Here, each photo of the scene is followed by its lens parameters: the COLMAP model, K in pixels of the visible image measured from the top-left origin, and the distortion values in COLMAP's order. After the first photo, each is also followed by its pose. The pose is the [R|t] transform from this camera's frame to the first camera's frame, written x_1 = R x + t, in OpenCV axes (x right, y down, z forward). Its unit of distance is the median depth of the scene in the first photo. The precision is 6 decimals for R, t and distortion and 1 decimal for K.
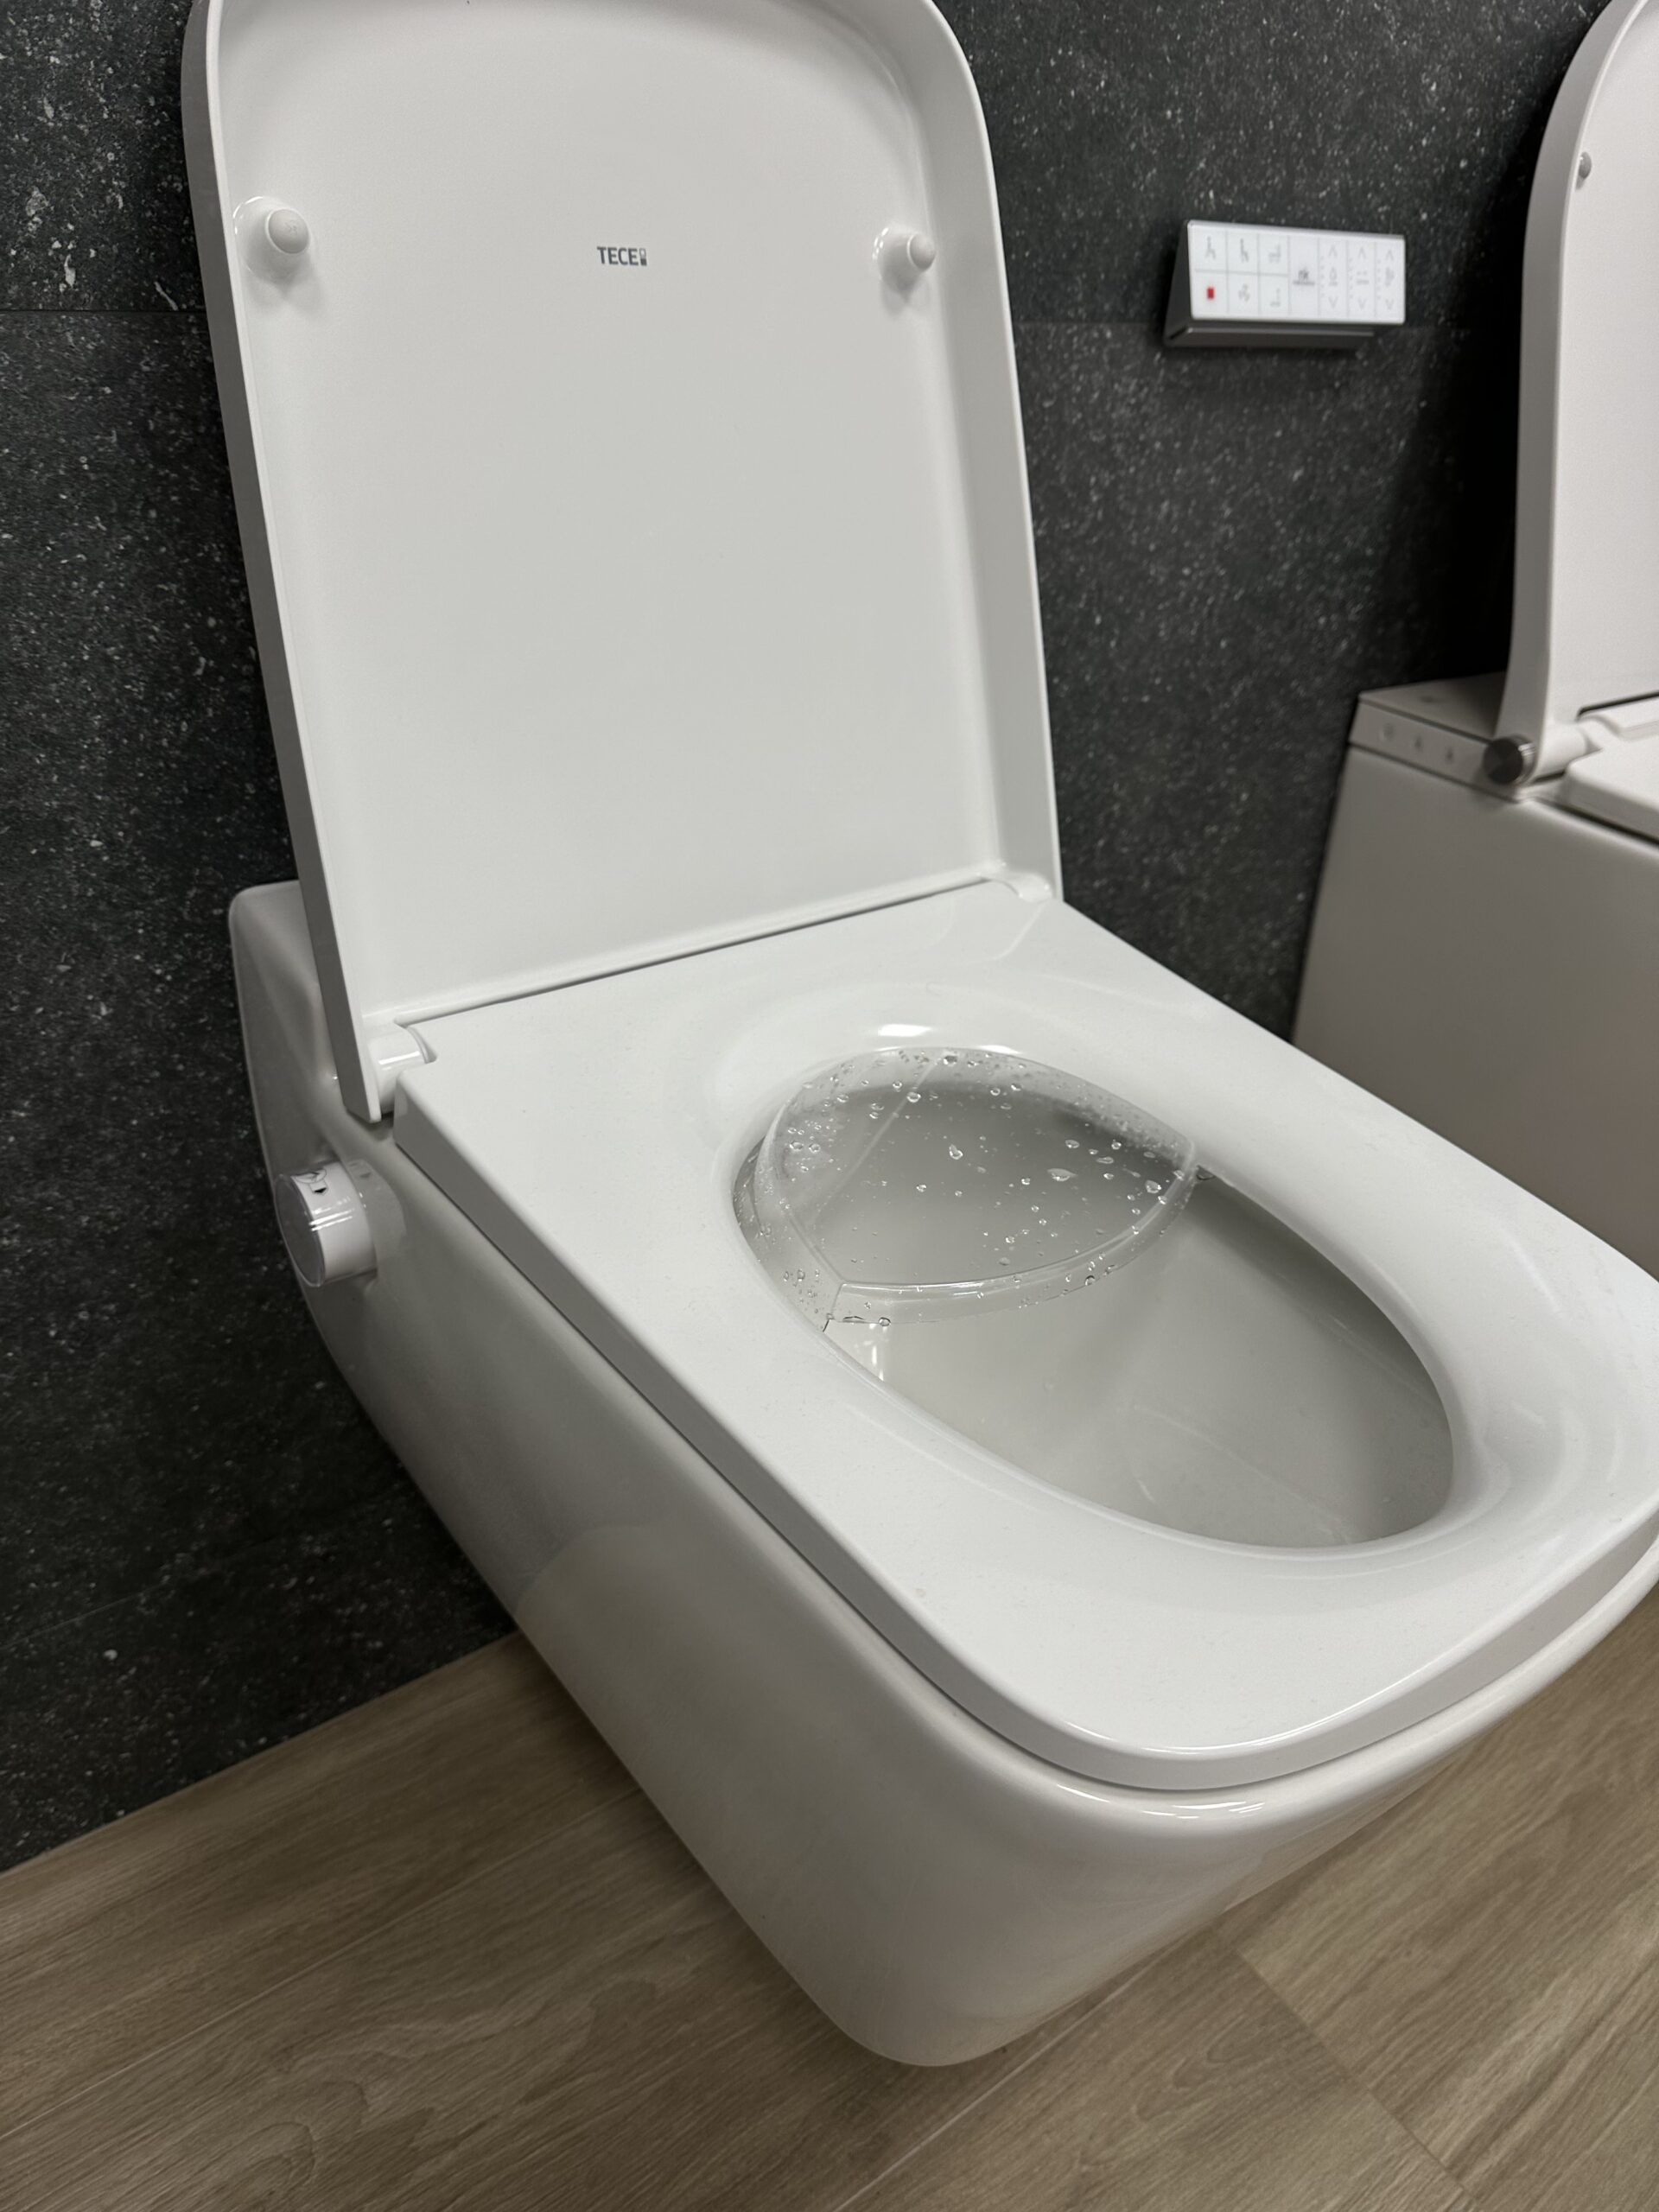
lens RADIAL K [[1606.9, 0, 824.1], [0, 1606.9, 1101.8], [0, 0, 1]] dist [0.006950, -0.008952]
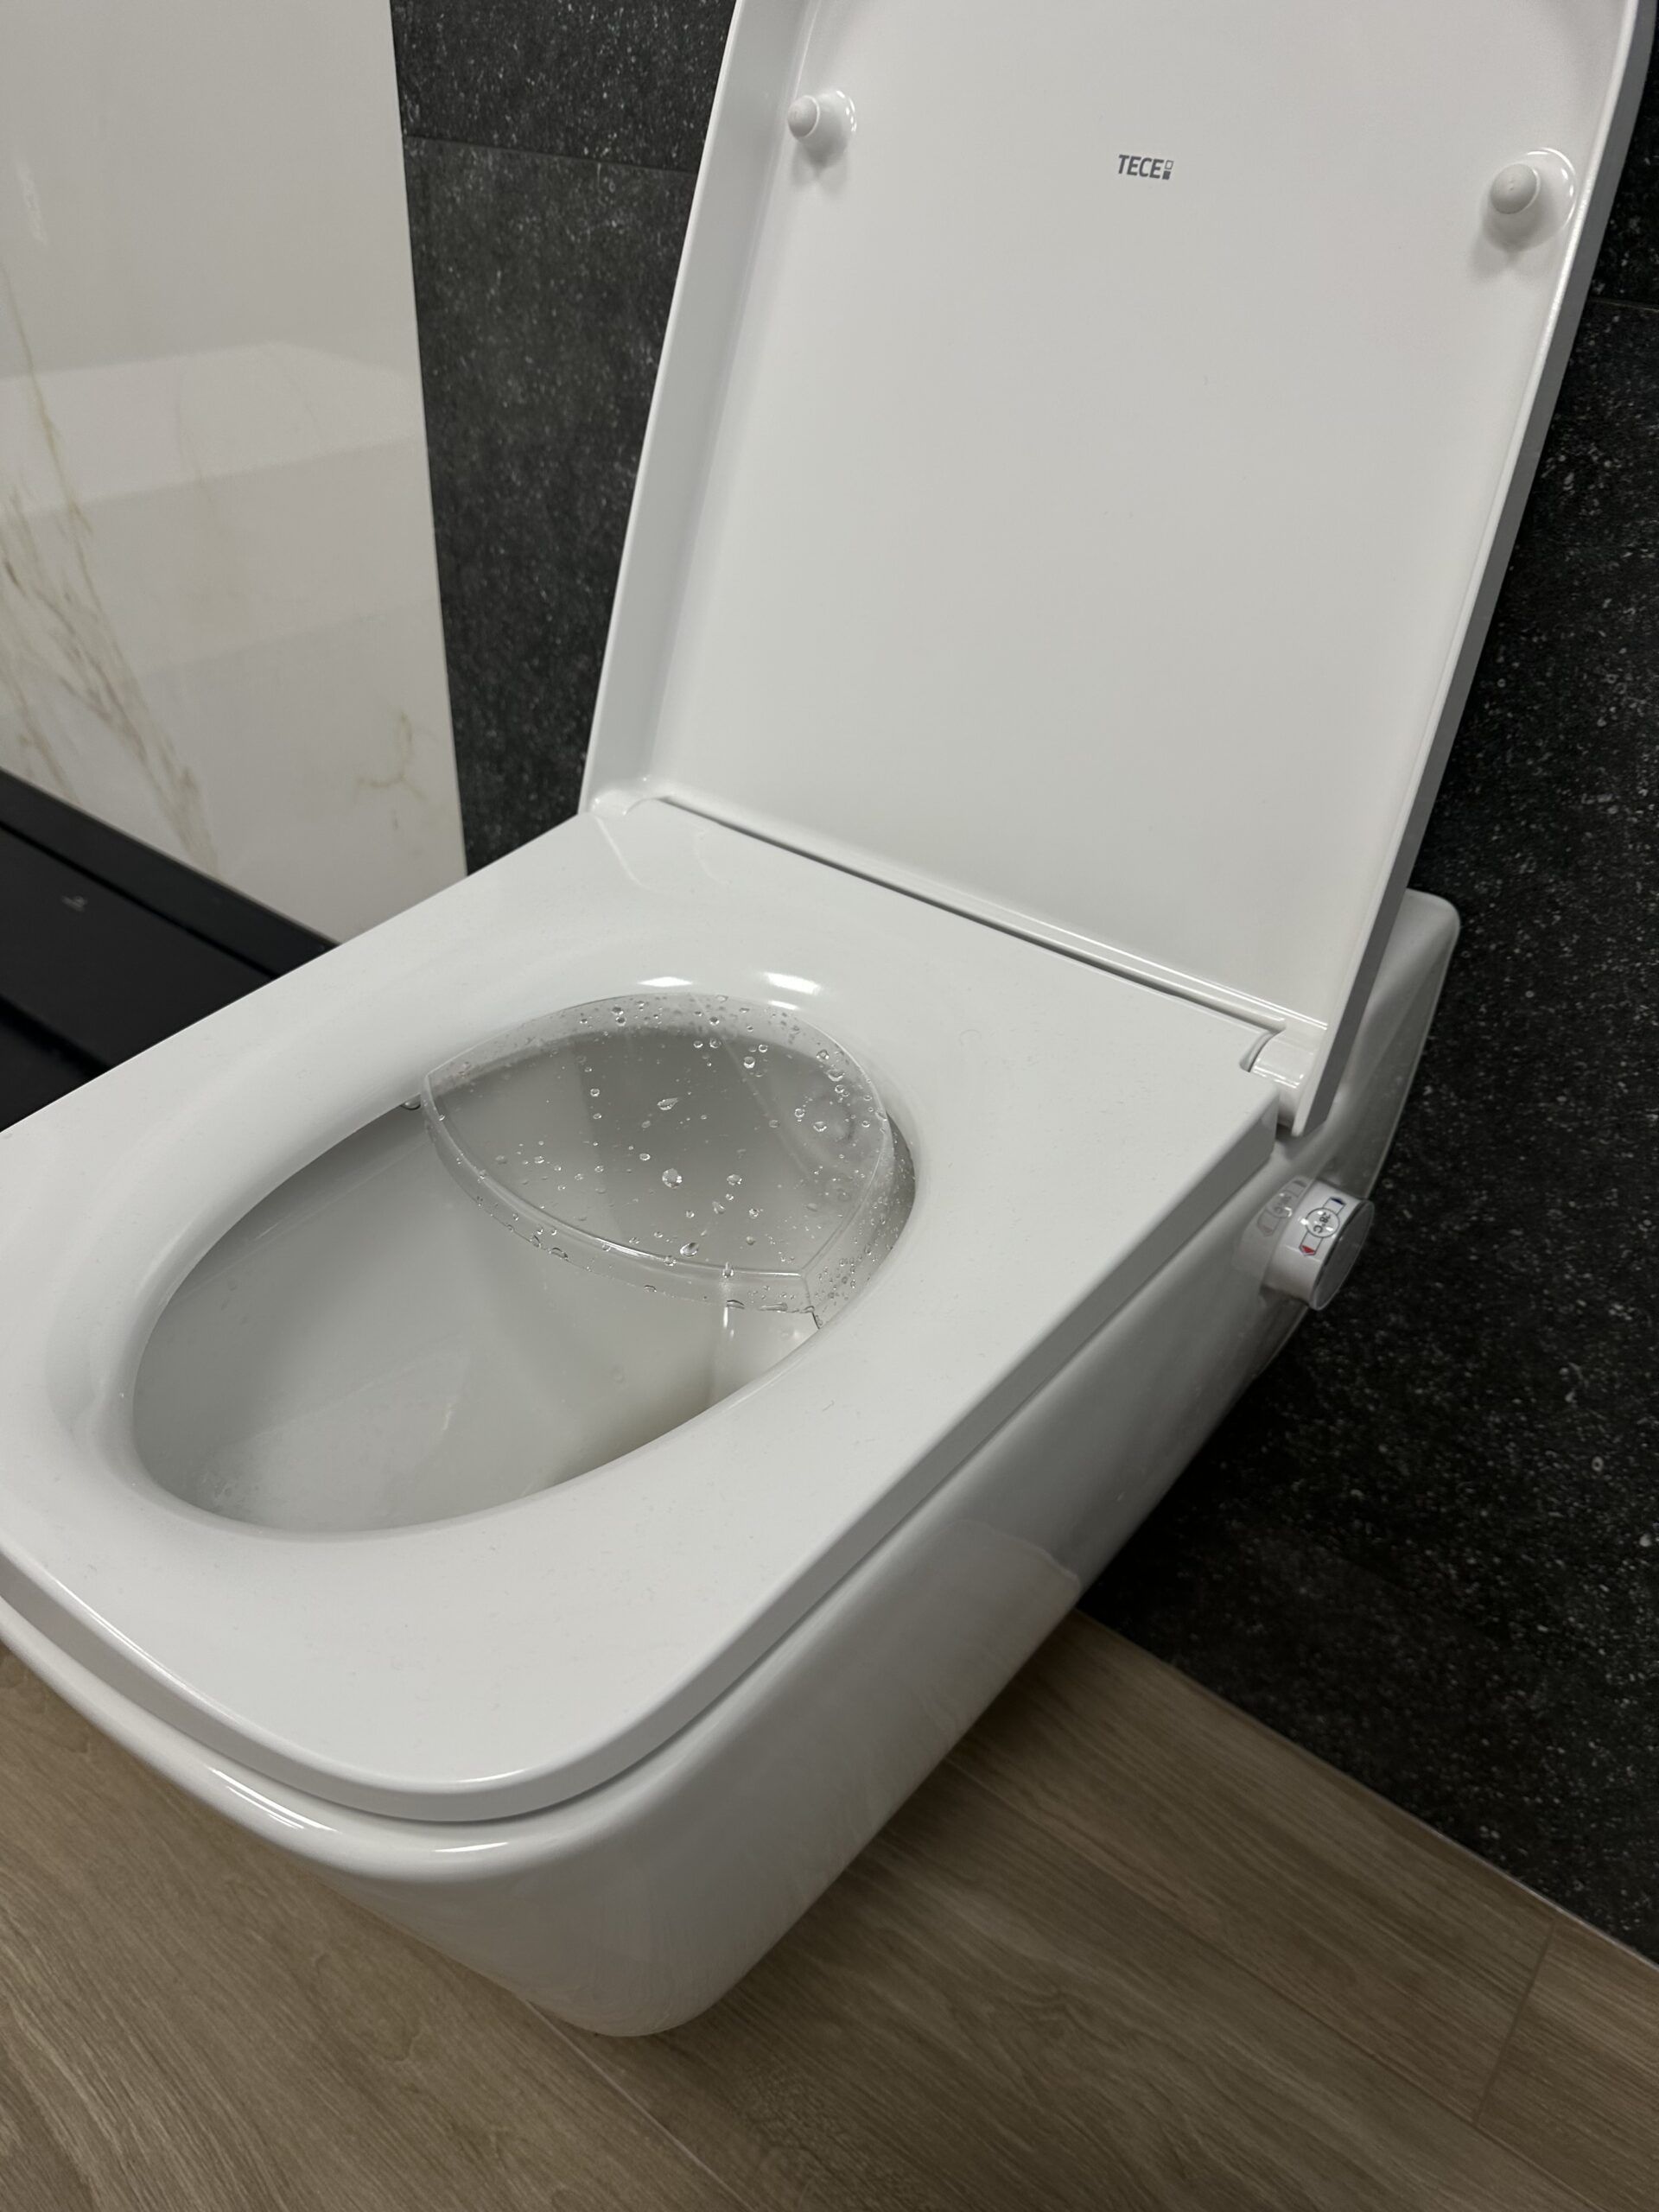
lens RADIAL K [[1606.9, 0, 823.9], [0, 1606.9, 1110.8], [0, 0, 1]] dist [0.006950, -0.008952]
pose [[0.280472, 0.508194, -0.814294, 0.687123], [-0.512676, 0.796514, 0.320514, -0.245077], [0.811480, 0.327574, 0.483938, 0.481168]]
